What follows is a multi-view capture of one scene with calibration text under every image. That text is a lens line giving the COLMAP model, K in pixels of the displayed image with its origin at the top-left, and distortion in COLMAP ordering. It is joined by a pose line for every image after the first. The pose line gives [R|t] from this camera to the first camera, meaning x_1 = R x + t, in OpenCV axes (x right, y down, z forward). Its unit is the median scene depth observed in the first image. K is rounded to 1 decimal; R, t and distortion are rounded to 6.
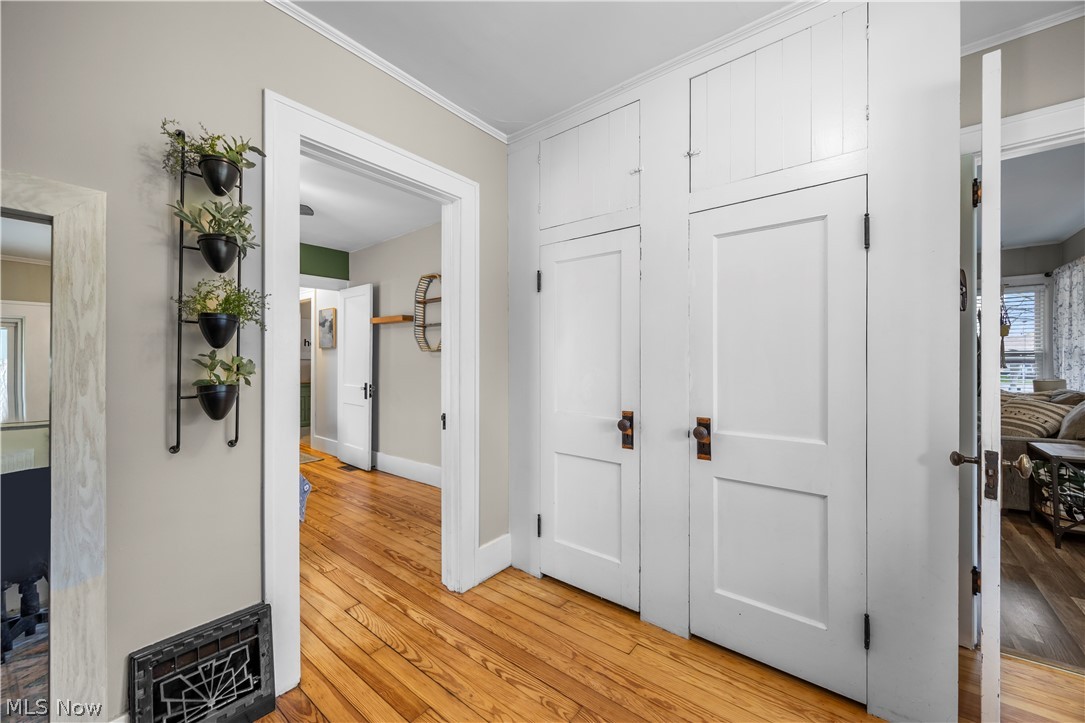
lens RADIAL K [[420.3, 0, 536.7], [0, 420.3, 361.2], [0, 0, 1]] dist [-0.011291, 0.000266]
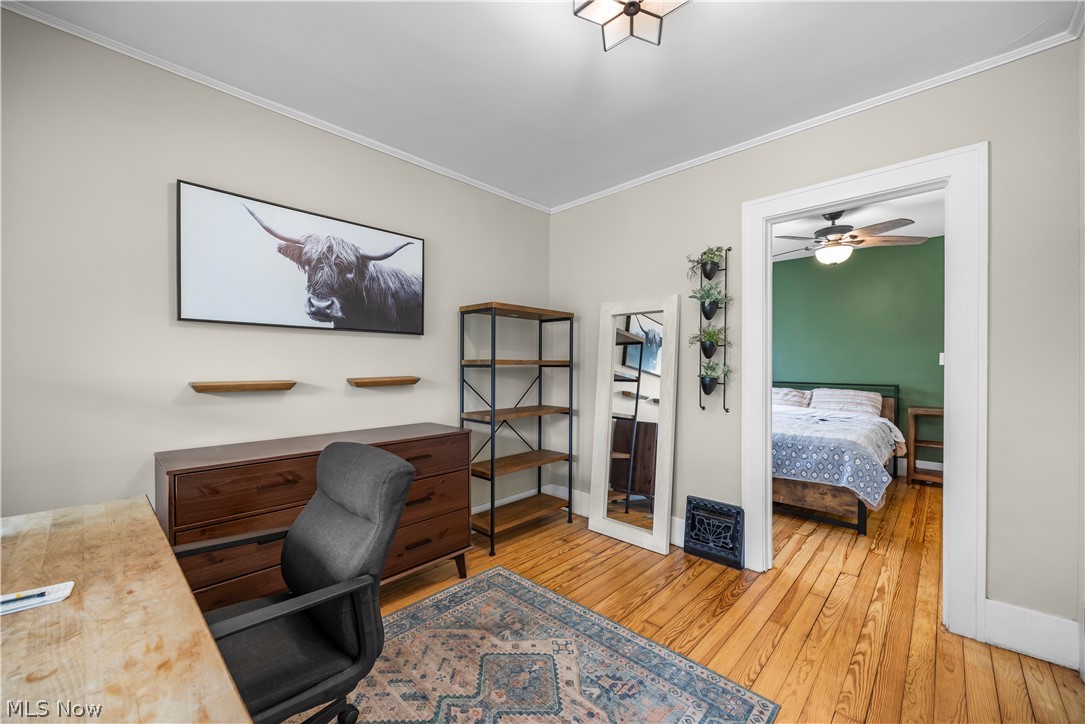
lens RADIAL K [[420.3, 0, 537.0], [0, 420.3, 363.0], [0, 0, 1]] dist [-0.011291, 0.000266]
pose [[-0.097895, 0.003120, -0.995192, 0.651714], [-0.000025, 0.999995, 0.003137, -0.008830], [0.995197, 0.000332, -0.097894, 0.192969]]
